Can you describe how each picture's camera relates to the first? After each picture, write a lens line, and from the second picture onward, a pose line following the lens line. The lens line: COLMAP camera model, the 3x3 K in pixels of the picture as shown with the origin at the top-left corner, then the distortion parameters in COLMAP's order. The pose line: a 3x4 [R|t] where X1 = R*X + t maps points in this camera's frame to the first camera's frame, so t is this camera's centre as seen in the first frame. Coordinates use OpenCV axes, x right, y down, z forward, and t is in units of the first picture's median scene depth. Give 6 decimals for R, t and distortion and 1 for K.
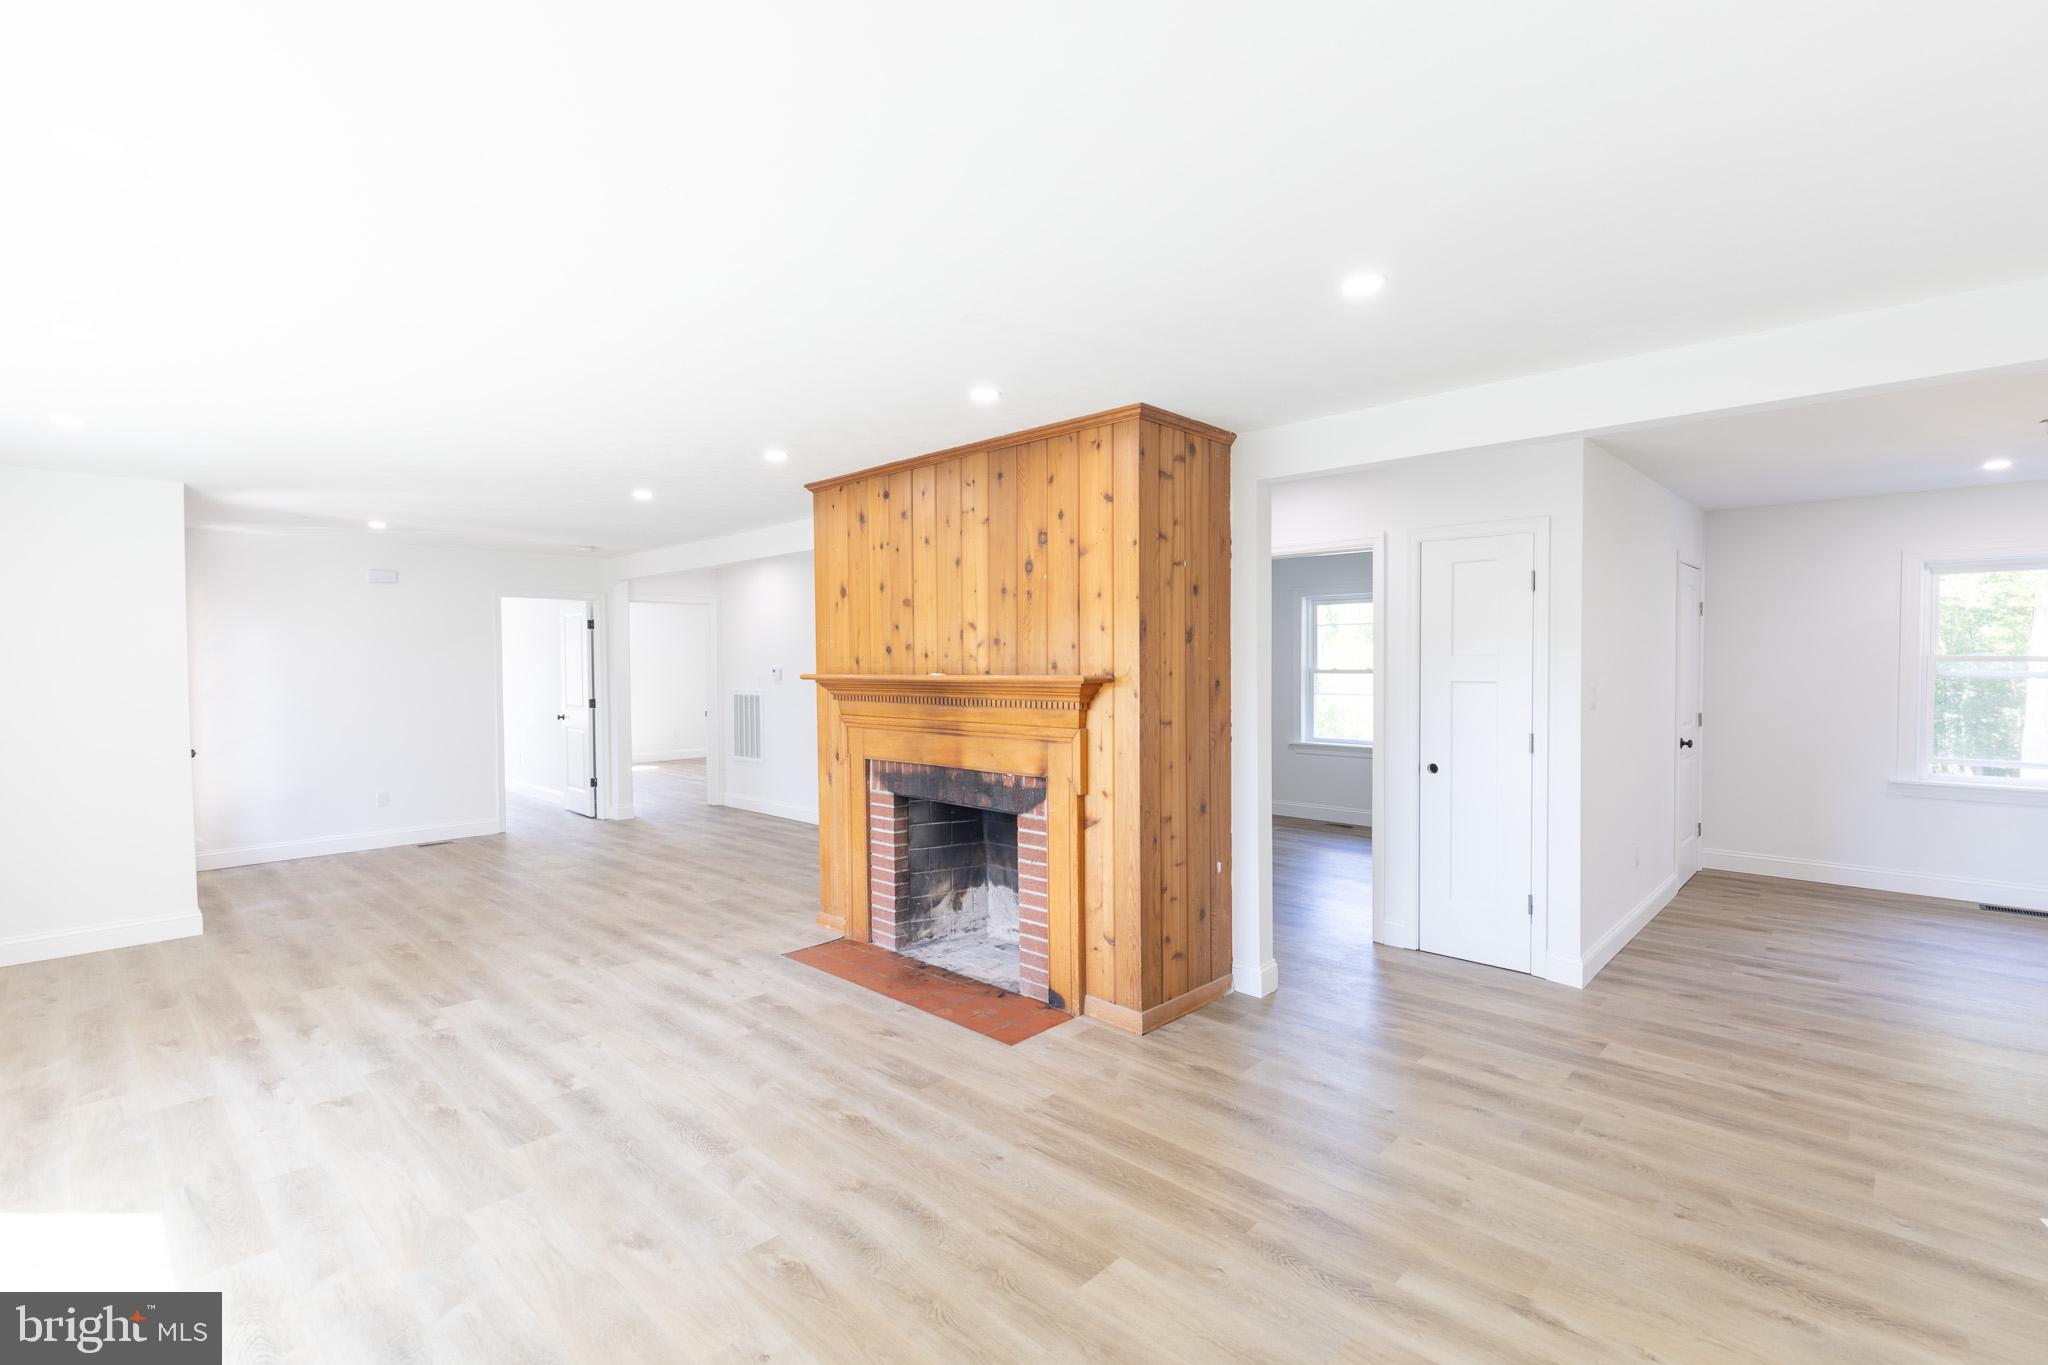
lens RADIAL K [[928.2, 0, 1029.2], [0, 928.2, 680.0], [0, 0, 1]] dist [0.010036, -0.001545]
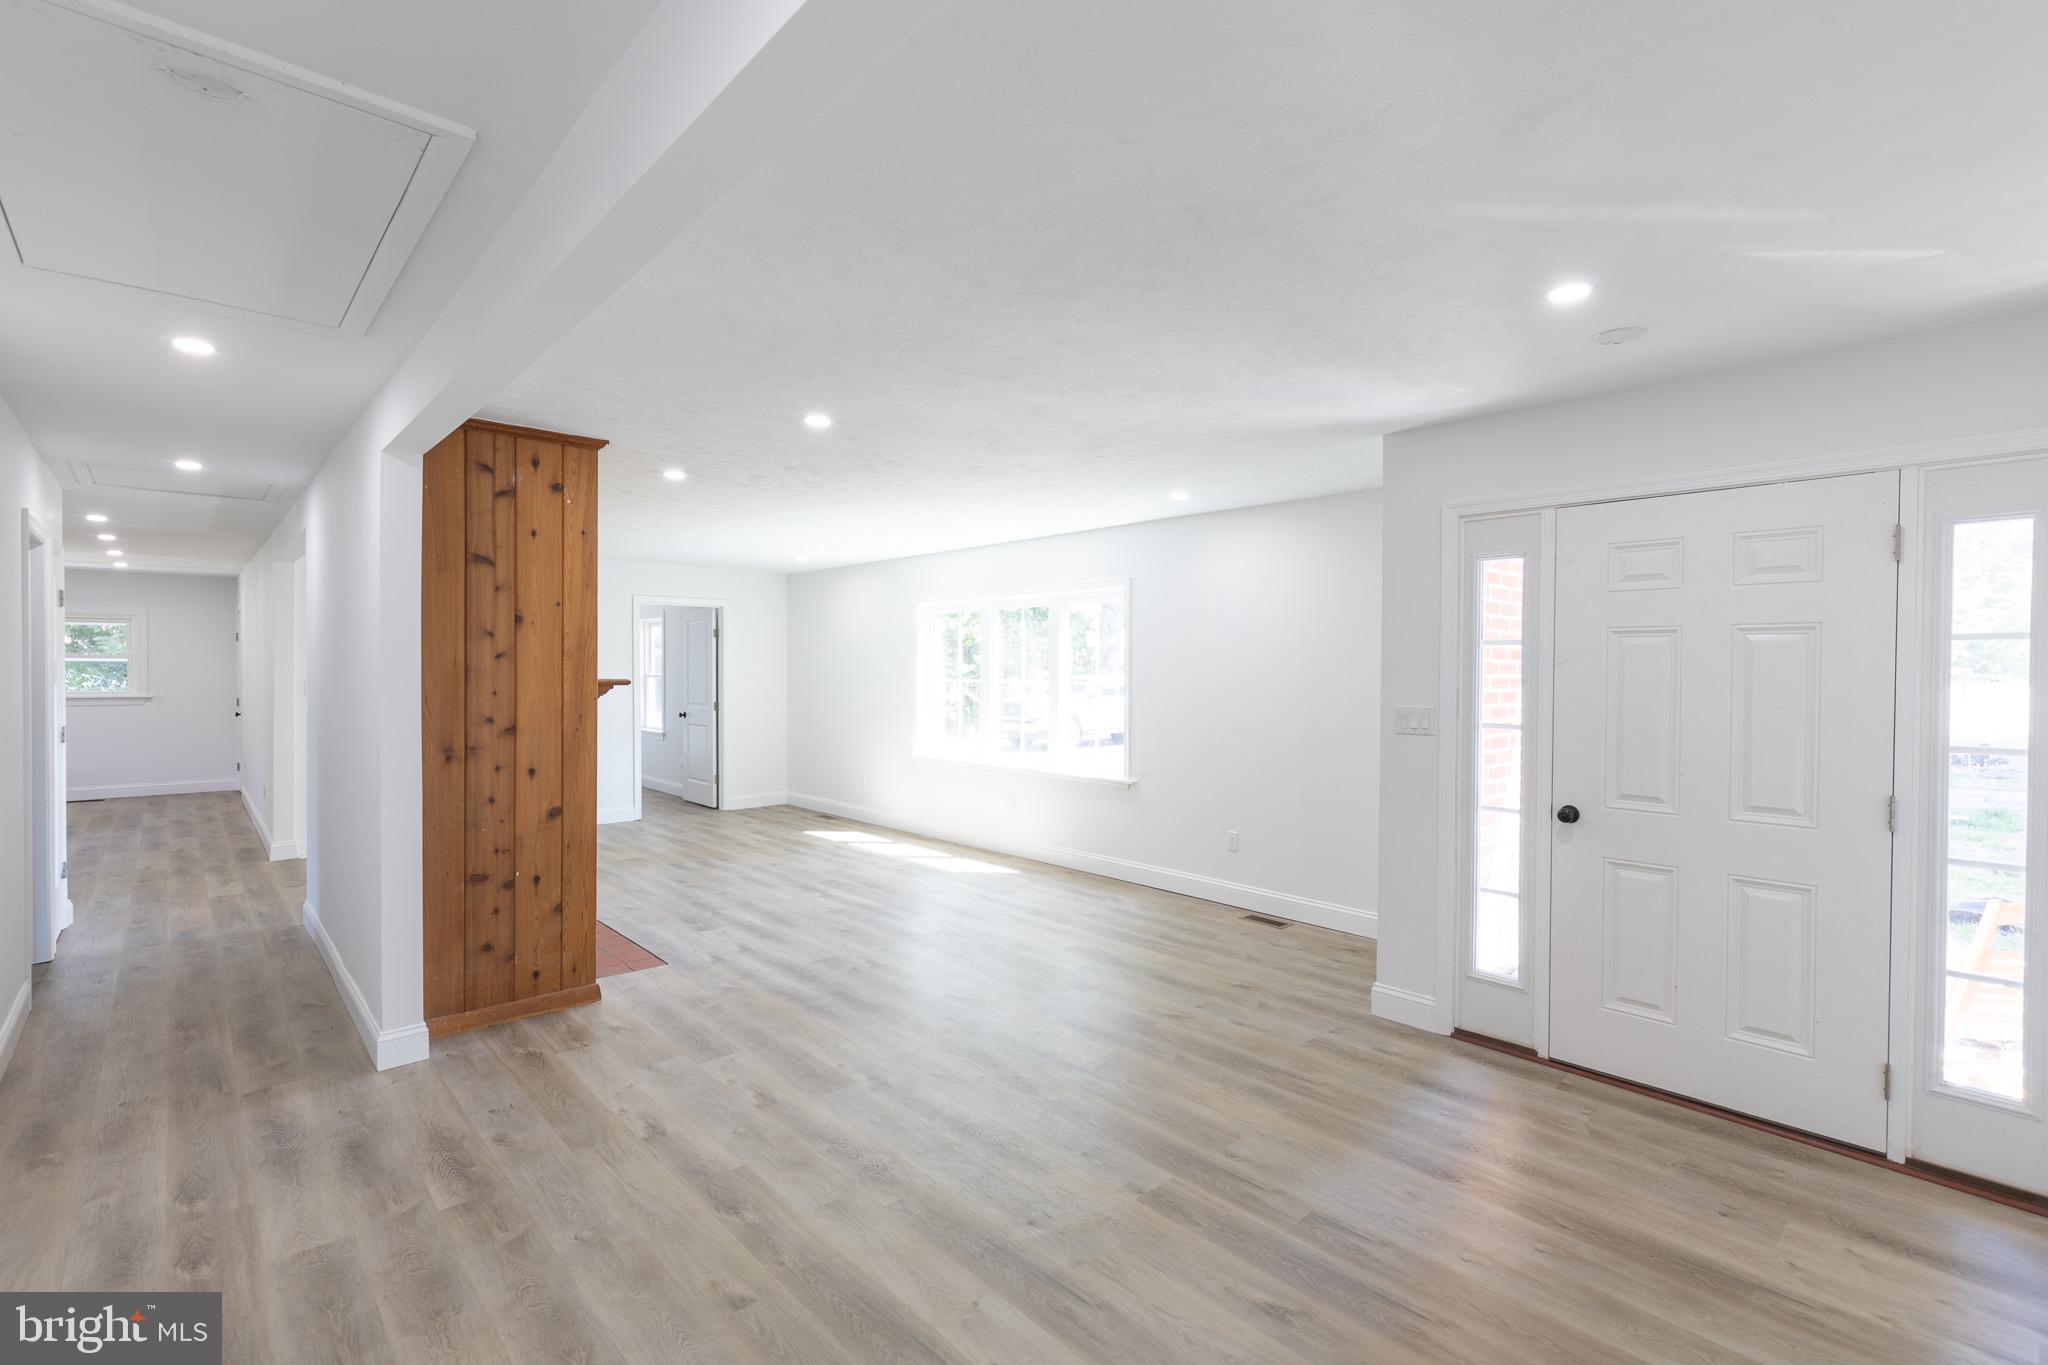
lens RADIAL K [[932.5, 0, 1028.9], [0, 932.5, 680.8], [0, 0, 1]] dist [0.010047, -0.001113]
pose [[-0.997813, 0.001456, 0.066089, -0.876287], [0.003808, 0.999363, 0.035478, -0.044251], [-0.065995, 0.035652, -0.997183, 2.394852]]
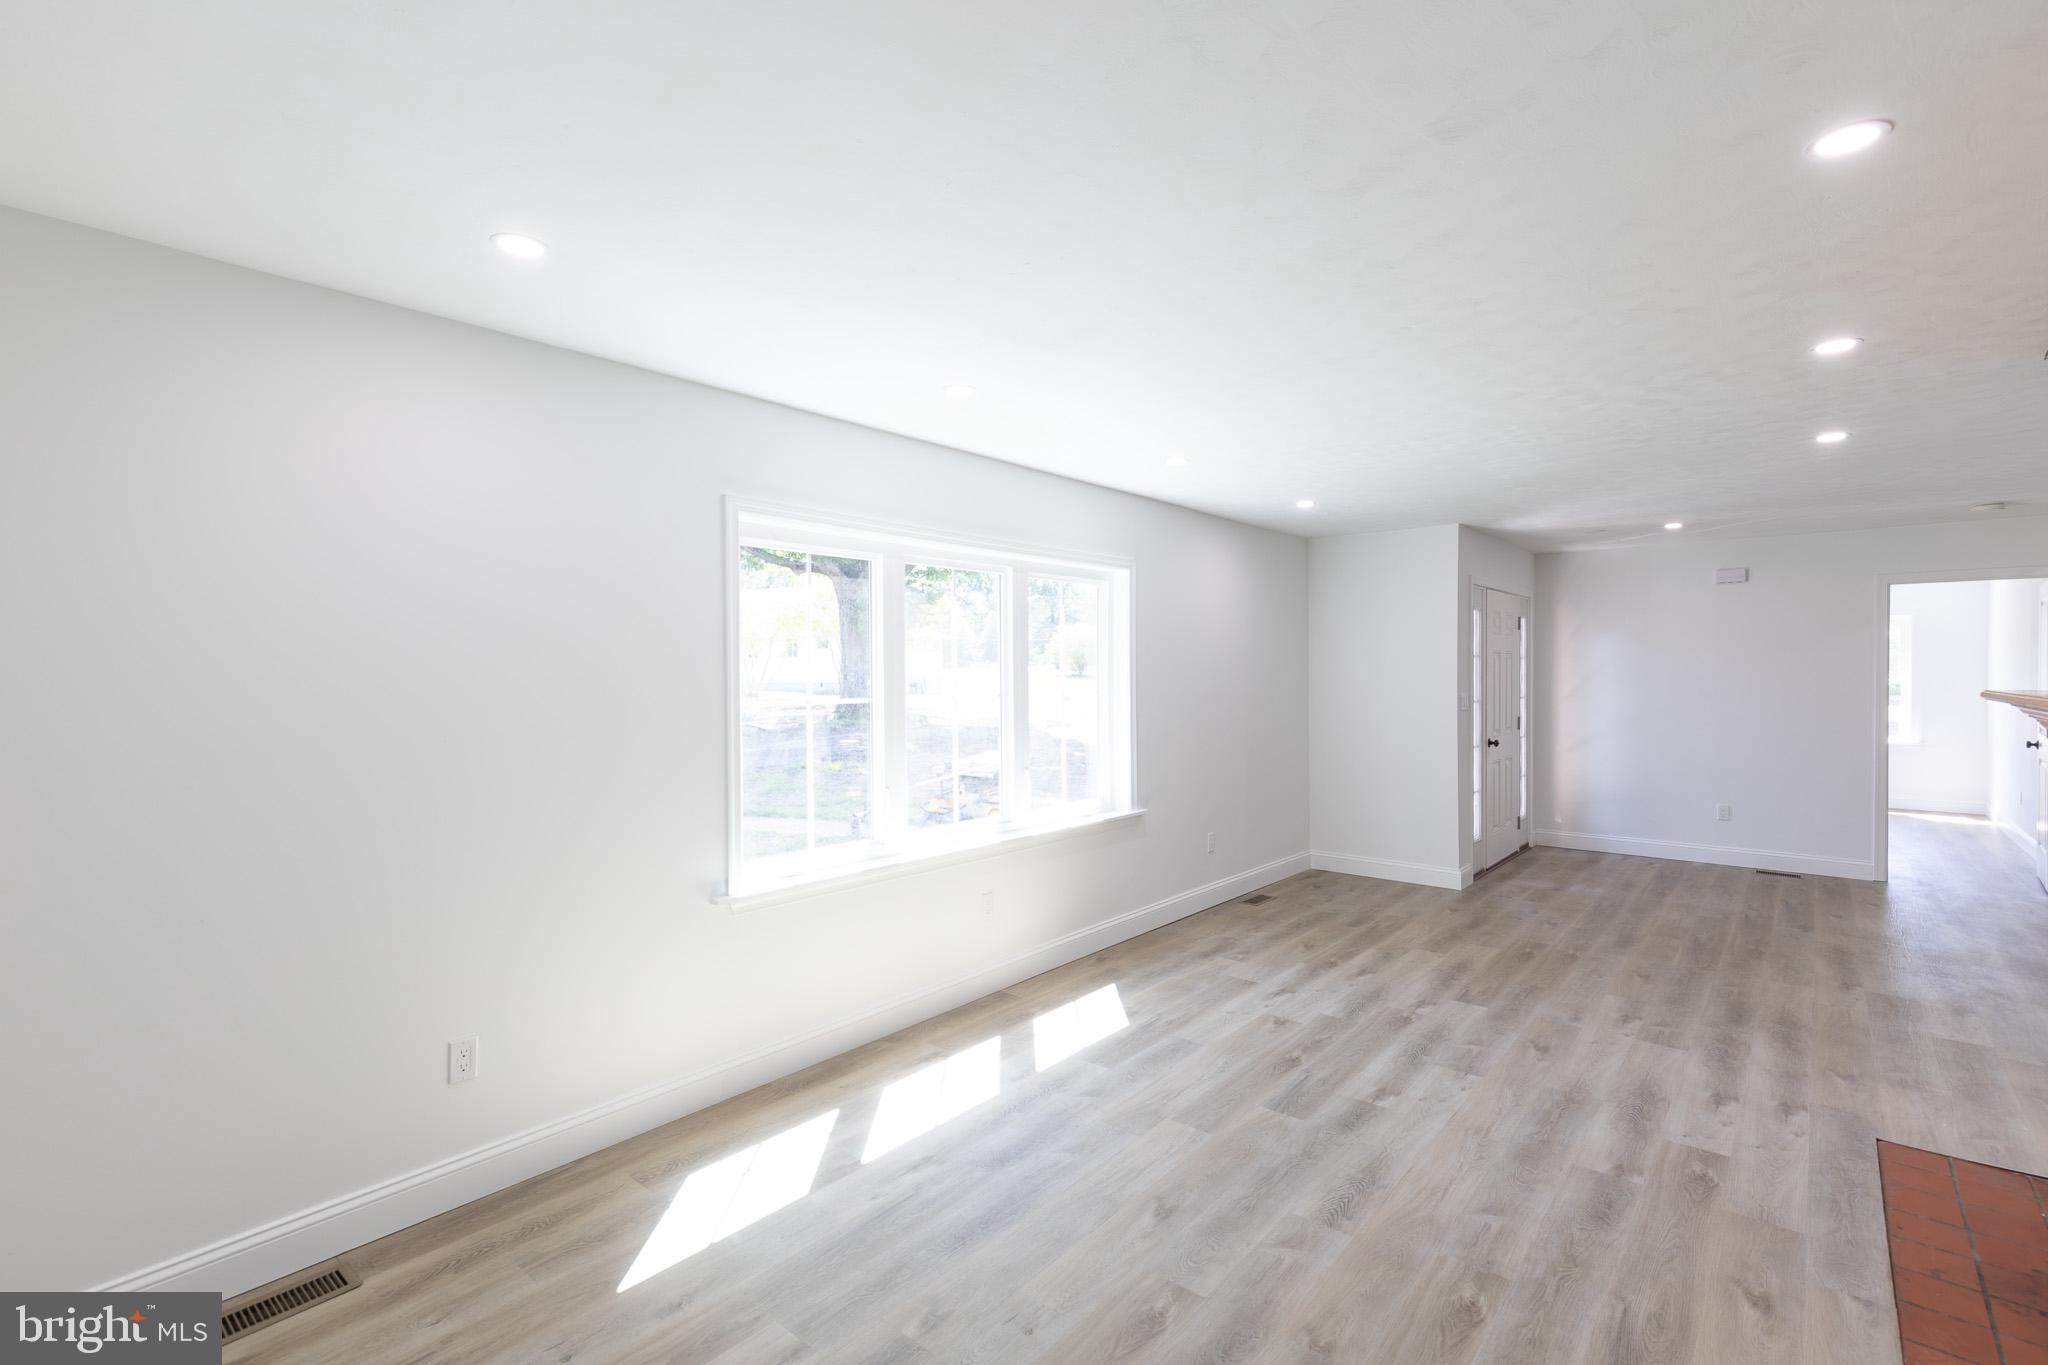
lens RADIAL K [[932.5, 0, 1028.9], [0, 932.5, 680.8], [0, 0, 1]] dist [0.010047, -0.001113]
pose [[0.062295, 0.016593, -0.997920, 0.395110], [-0.018187, 0.999715, 0.015487, -0.012820], [0.997892, 0.017185, 0.062579, 0.478677]]
